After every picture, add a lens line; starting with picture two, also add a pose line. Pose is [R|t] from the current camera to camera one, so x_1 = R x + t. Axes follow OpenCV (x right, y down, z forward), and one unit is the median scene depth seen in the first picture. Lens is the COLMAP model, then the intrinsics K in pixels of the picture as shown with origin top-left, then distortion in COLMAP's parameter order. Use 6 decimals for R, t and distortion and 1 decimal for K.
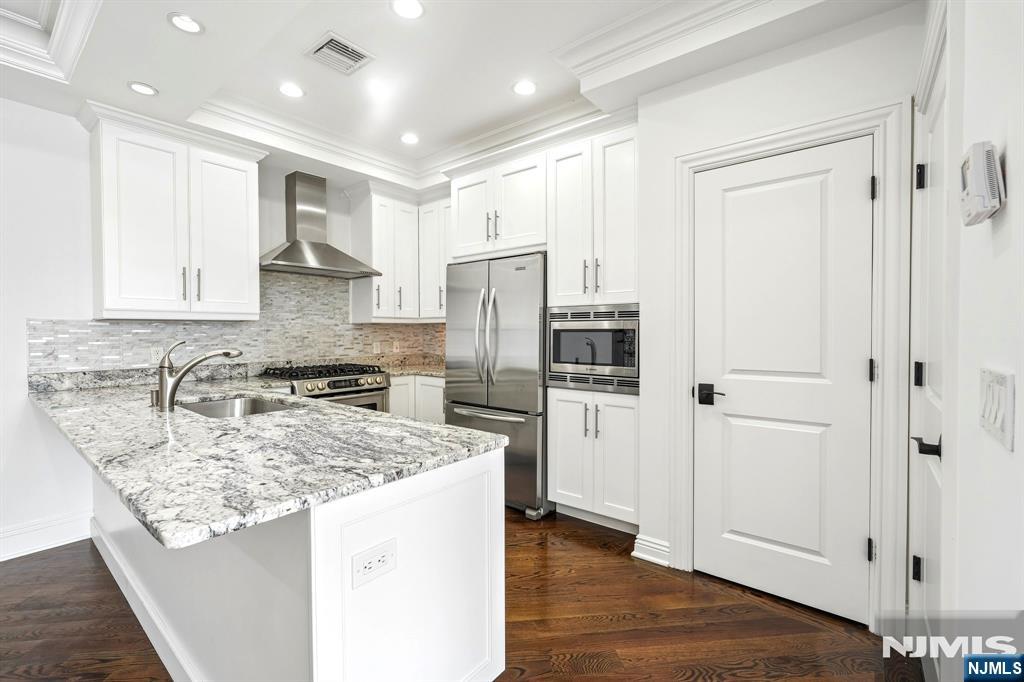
lens RADIAL K [[449.9, 0, 512.0], [0, 449.9, 341.0], [0, 0, 1]] dist [-0.005920, 0.000270]
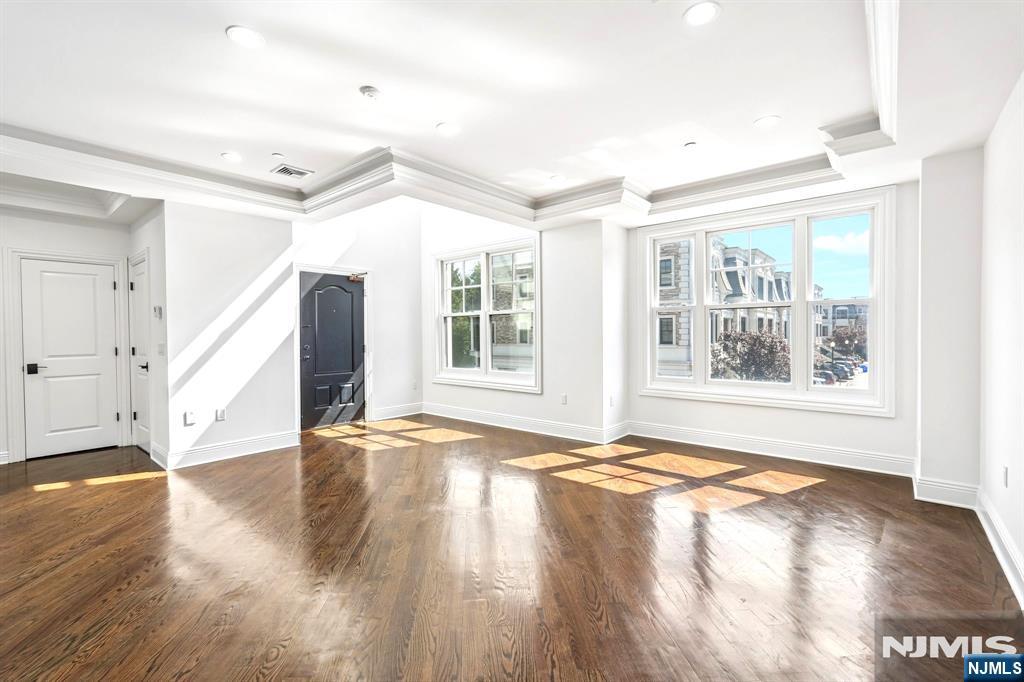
lens RADIAL K [[445.3, 0, 497.0], [0, 445.3, 338.1], [0, 0, 1]] dist [0.007229, 0.000380]
pose [[0.047529, -0.008353, 0.998835, -1.177817], [0.029886, 0.999529, 0.006936, 0.021893], [-0.998423, 0.029521, 0.047757, -0.945398]]
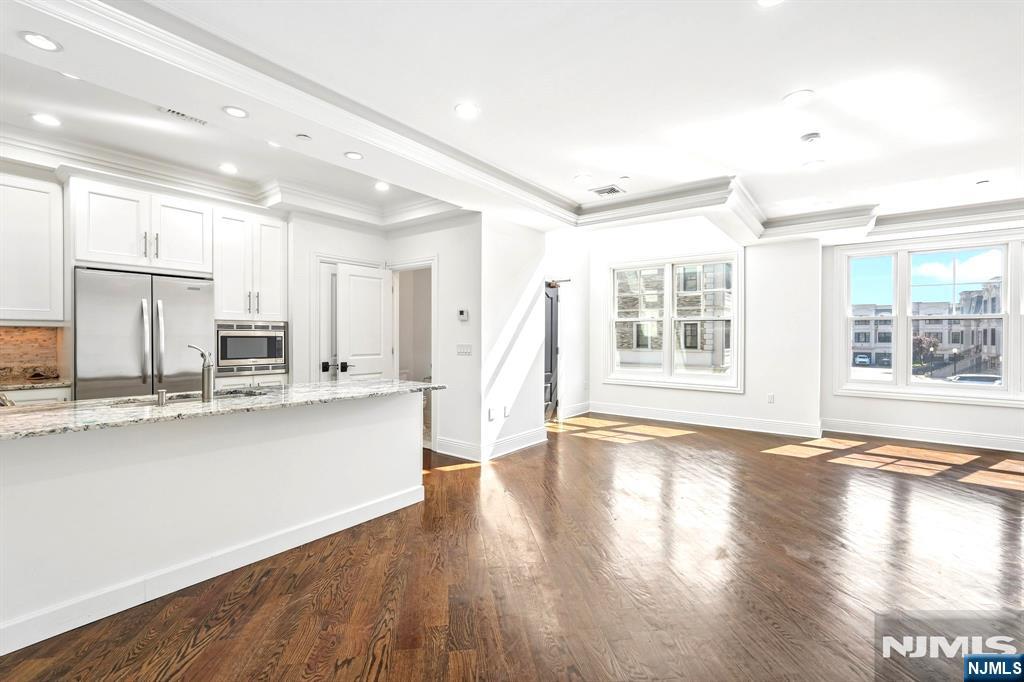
lens RADIAL K [[449.9, 0, 512.0], [0, 449.9, 341.0], [0, 0, 1]] dist [-0.005920, 0.000270]
pose [[-0.031560, -0.009465, 0.999457, -1.360337], [0.016485, 0.999814, 0.009989, -0.009083], [-0.999366, 0.016792, -0.031398, 0.137948]]
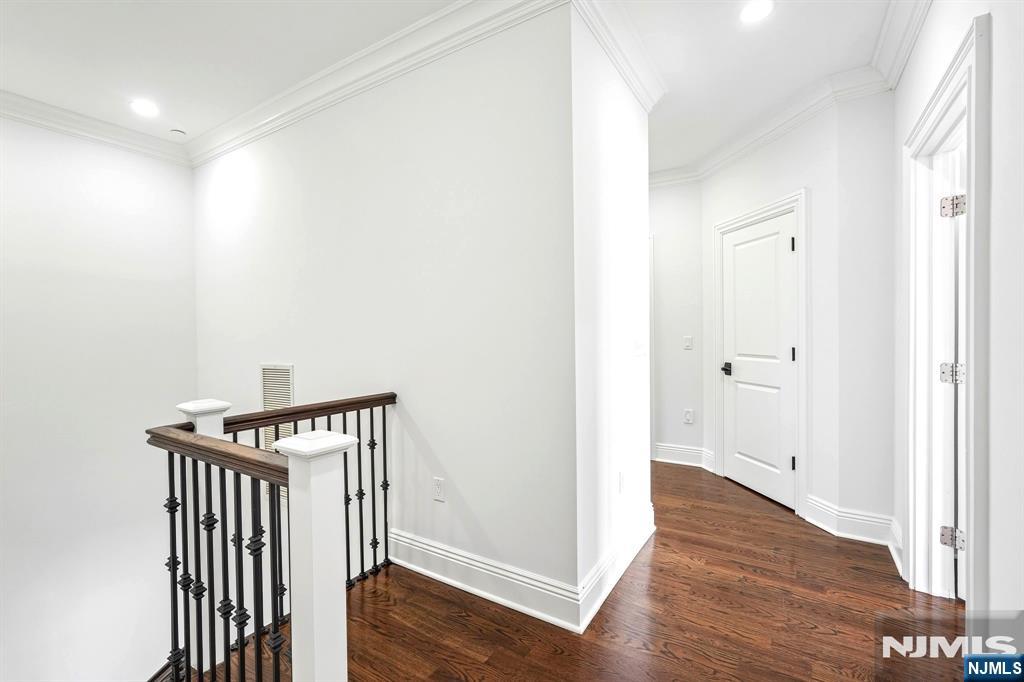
lens RADIAL K [[453.2, 0, 511.2], [0, 453.2, 333.9], [0, 0, 1]] dist [-0.019162, 0.009797]
pose [[0.756950, -0.000624, -0.653473, 0.717167], [-0.006102, 0.999949, -0.008023, 0.006795], [0.653444, 0.010060, 0.756908, -0.608162]]
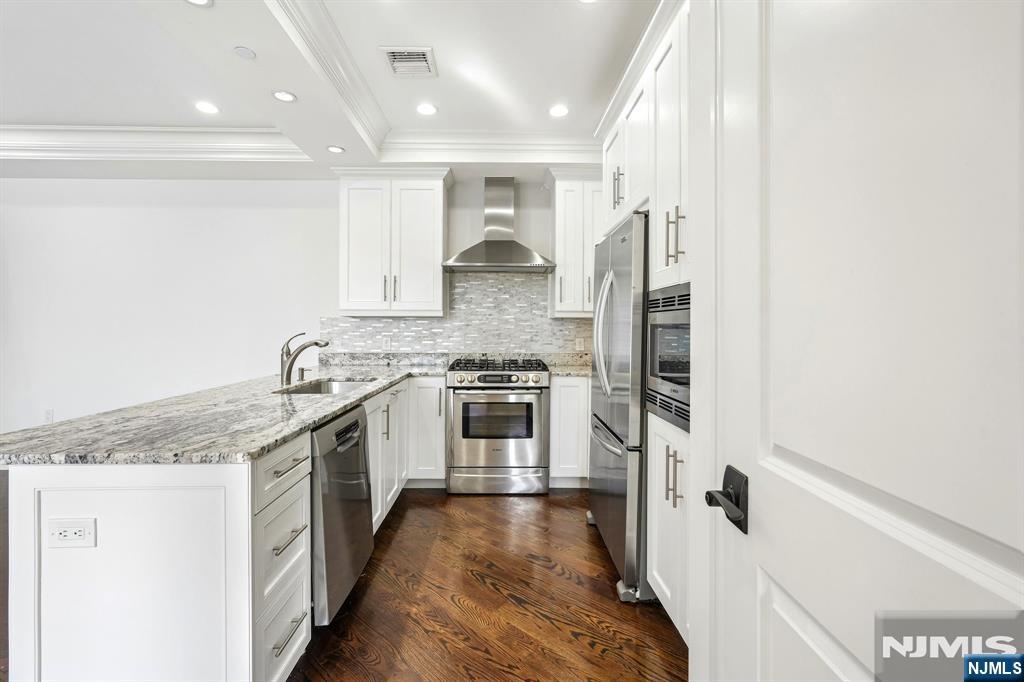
lens RADIAL K [[457.5, 0, 510.4], [0, 457.5, 327.5], [0, 0, 1]] dist [-0.001554, 0.000665]
pose [[0.649644, 0.006763, -0.760209, 0.482406], [-0.021810, 0.999715, -0.009745, -0.010810], [0.759926, 0.022911, 0.649606, 0.414186]]
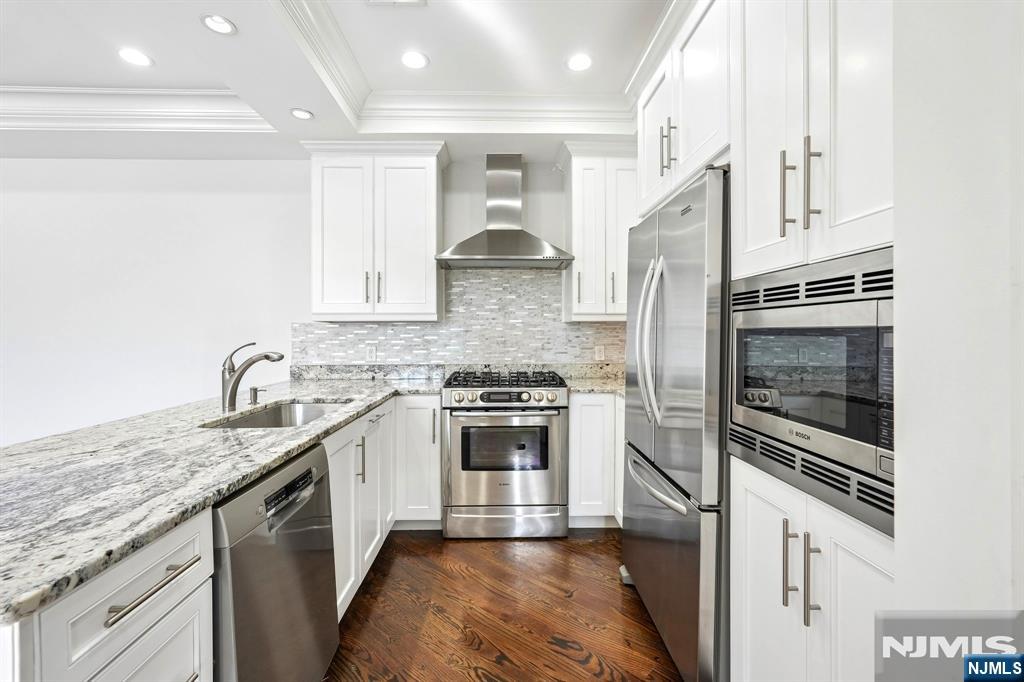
lens RADIAL K [[453.2, 0, 511.2], [0, 453.2, 333.9], [0, 0, 1]] dist [-0.019162, 0.009797]
pose [[0.654043, 0.004285, -0.756445, 0.292447], [-0.015911, 0.999841, -0.008093, -0.014159], [0.756290, 0.017329, 0.654007, 0.545463]]
